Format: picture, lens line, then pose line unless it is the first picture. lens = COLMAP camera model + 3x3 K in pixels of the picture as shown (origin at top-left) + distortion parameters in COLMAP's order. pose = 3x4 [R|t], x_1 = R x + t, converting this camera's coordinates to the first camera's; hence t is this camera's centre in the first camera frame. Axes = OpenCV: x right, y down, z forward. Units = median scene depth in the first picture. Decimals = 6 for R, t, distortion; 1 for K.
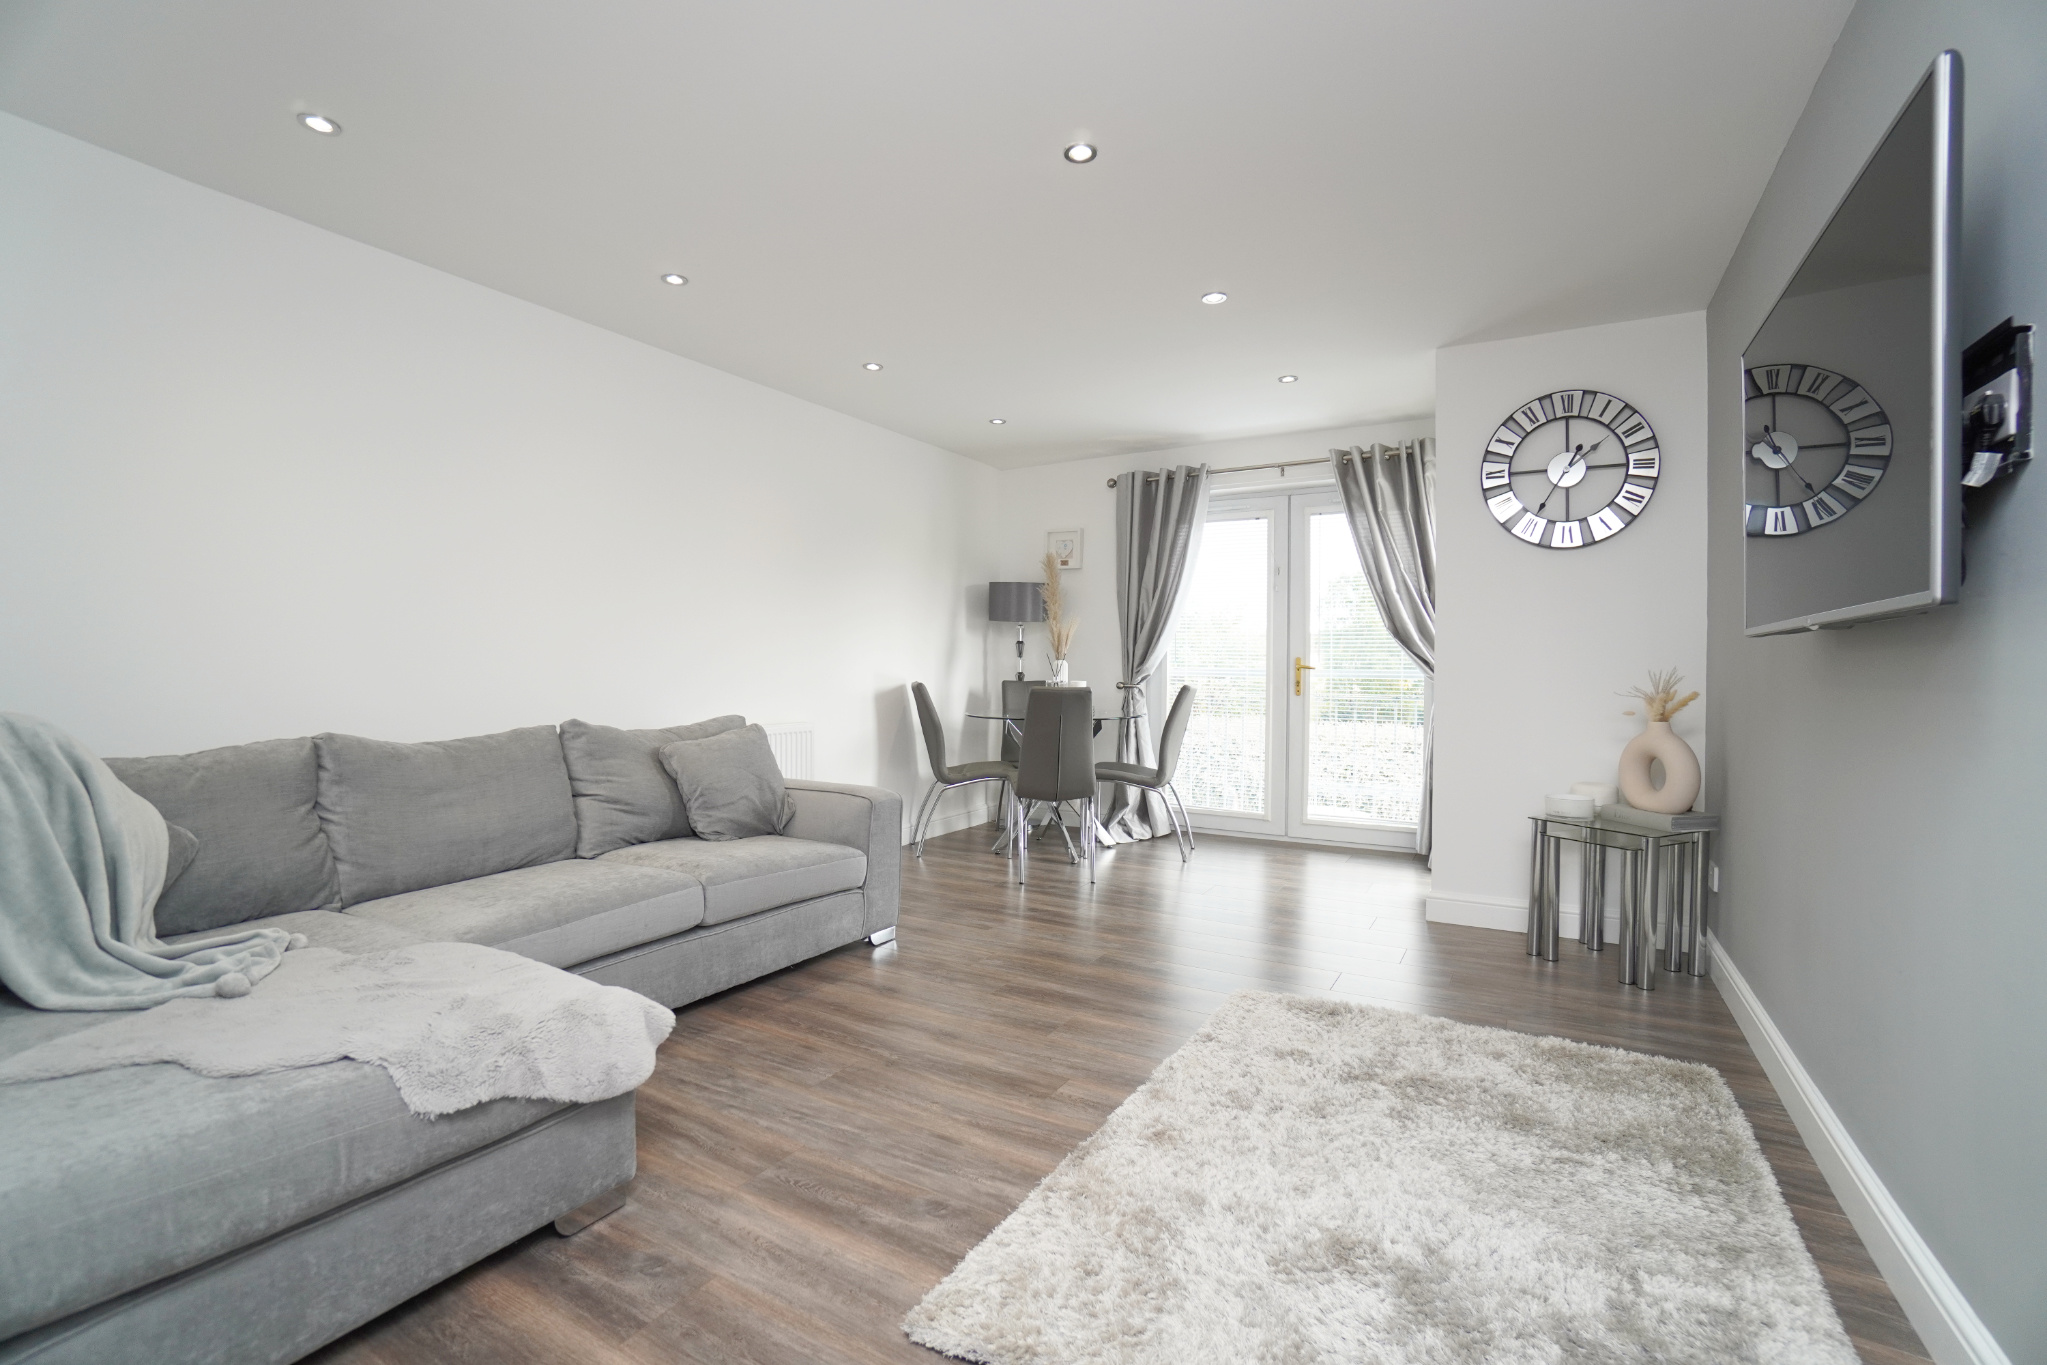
lens RADIAL K [[904.5, 0, 1020.7], [0, 904.5, 680.6], [0, 0, 1]] dist [-0.002647, -0.000111]
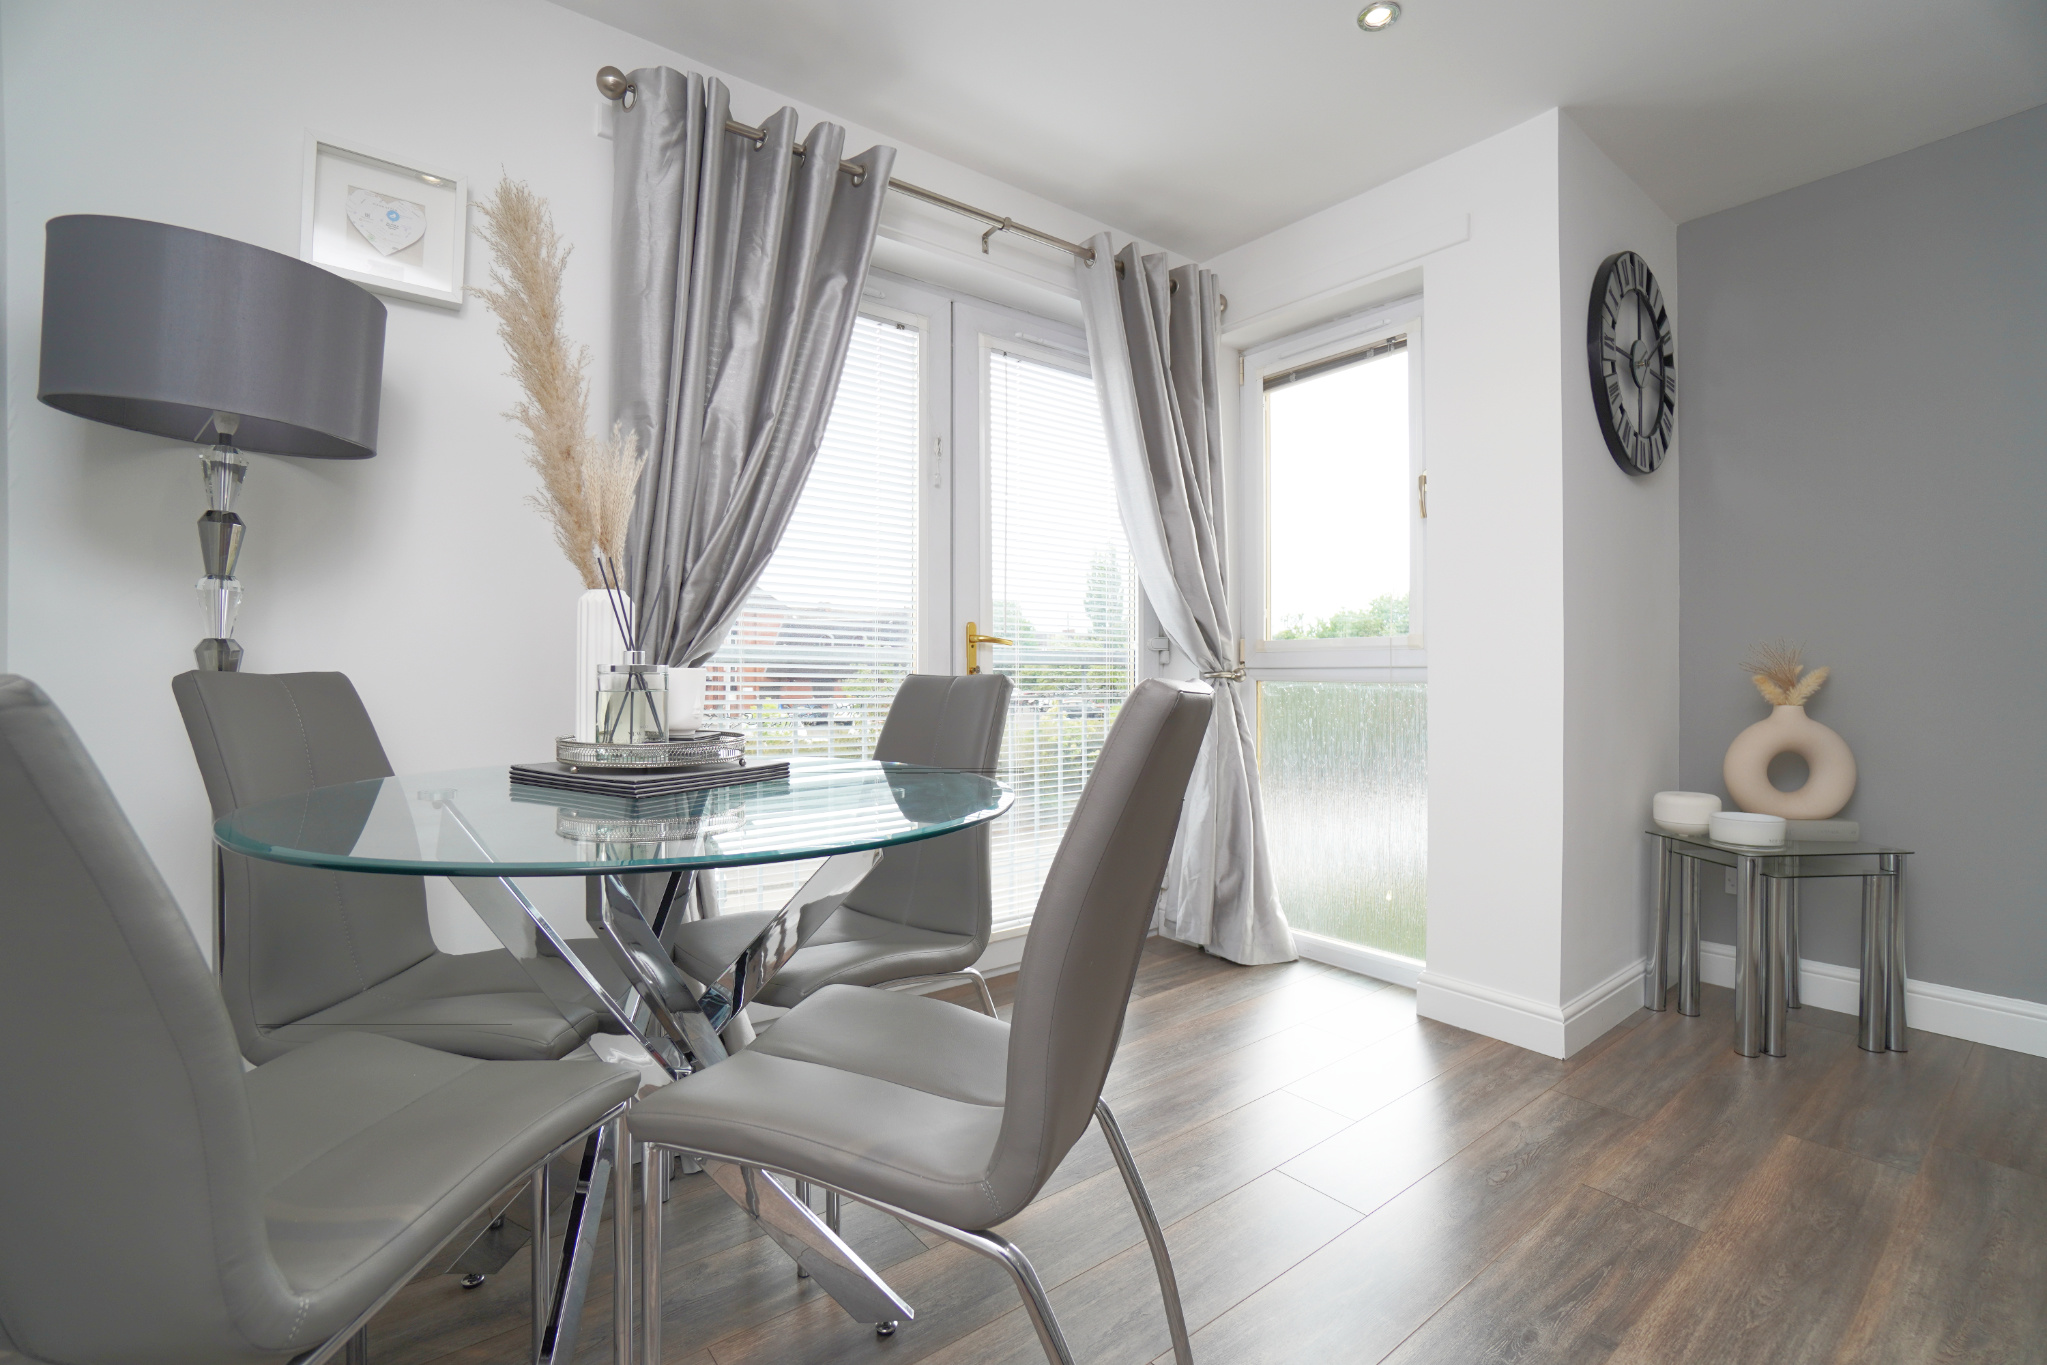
lens RADIAL K [[904.5, 0, 1023.1], [0, 904.5, 676.1], [0, 0, 1]] dist [-0.002647, -0.000111]
pose [[0.444466, -0.003734, 0.895788, -0.131473], [0.006706, 0.999977, 0.000841, 0.004059], [-0.895771, 0.005633, 0.444481, 0.698987]]
